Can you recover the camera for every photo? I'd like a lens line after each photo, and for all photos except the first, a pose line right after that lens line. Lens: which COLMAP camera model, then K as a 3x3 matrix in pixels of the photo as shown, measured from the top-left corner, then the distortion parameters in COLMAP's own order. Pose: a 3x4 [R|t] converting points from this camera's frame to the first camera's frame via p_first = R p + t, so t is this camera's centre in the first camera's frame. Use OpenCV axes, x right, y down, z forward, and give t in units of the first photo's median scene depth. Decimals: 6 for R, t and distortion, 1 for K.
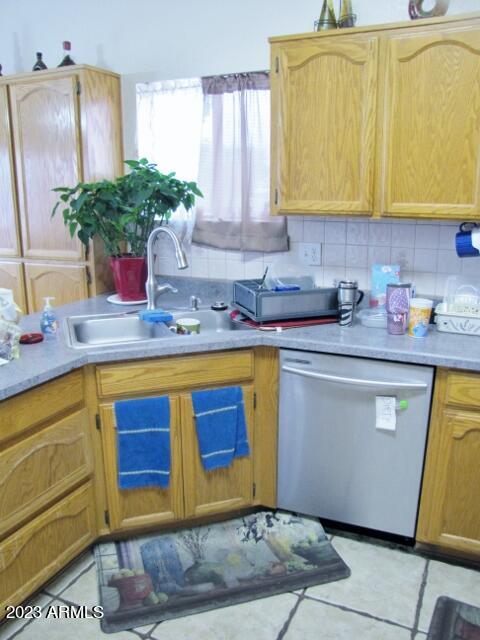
lens RADIAL K [[534.0, 0, 239.5], [0, 534.0, 332.6], [0, 0, 1]] dist [-0.171116, 0.138438]
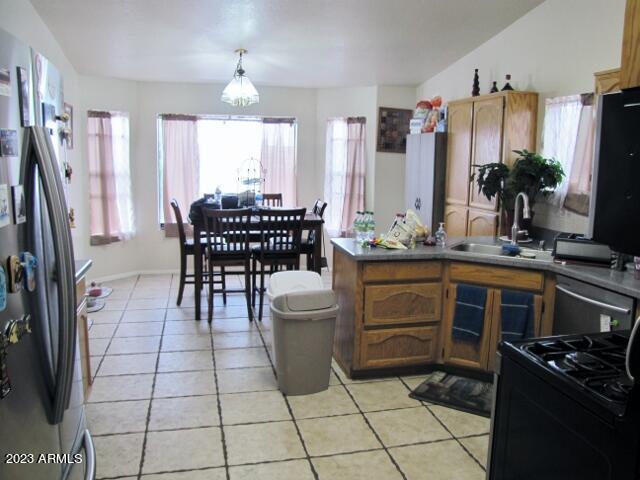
lens RADIAL K [[534.0, 0, 335.7], [0, 534.0, 232.3], [0, 0, 1]] dist [-0.171116, 0.138438]
pose [[0.641160, 0.121926, -0.757660, 0.775681], [-0.223753, 0.974101, -0.032591, 0.103952], [0.734063, 0.190425, 0.651835, -0.461952]]
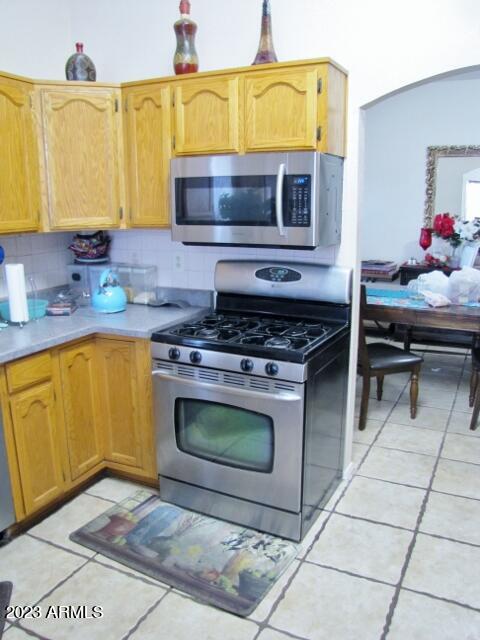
lens RADIAL K [[534.0, 0, 245.1], [0, 534.0, 333.7], [0, 0, 1]] dist [-0.171116, 0.138438]
pose [[0.020032, -0.237737, 0.971123, -0.611412], [0.266047, 0.937565, 0.224033, -0.095020], [-0.963752, 0.253877, 0.082030, 0.321505]]
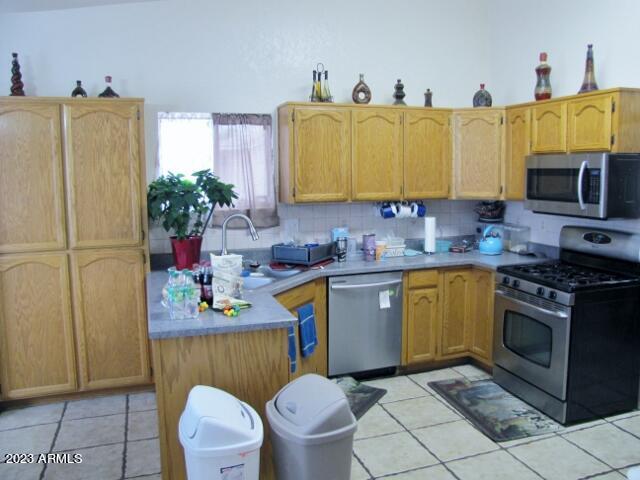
lens RADIAL K [[534.0, 0, 326.1], [0, 534.0, 239.2], [0, 0, 1]] dist [-0.171116, 0.138438]
pose [[0.717027, -0.089060, 0.691333, -1.129081], [0.189121, 0.979457, -0.069973, 0.029384], [-0.670899, 0.180919, 0.719140, -0.286609]]
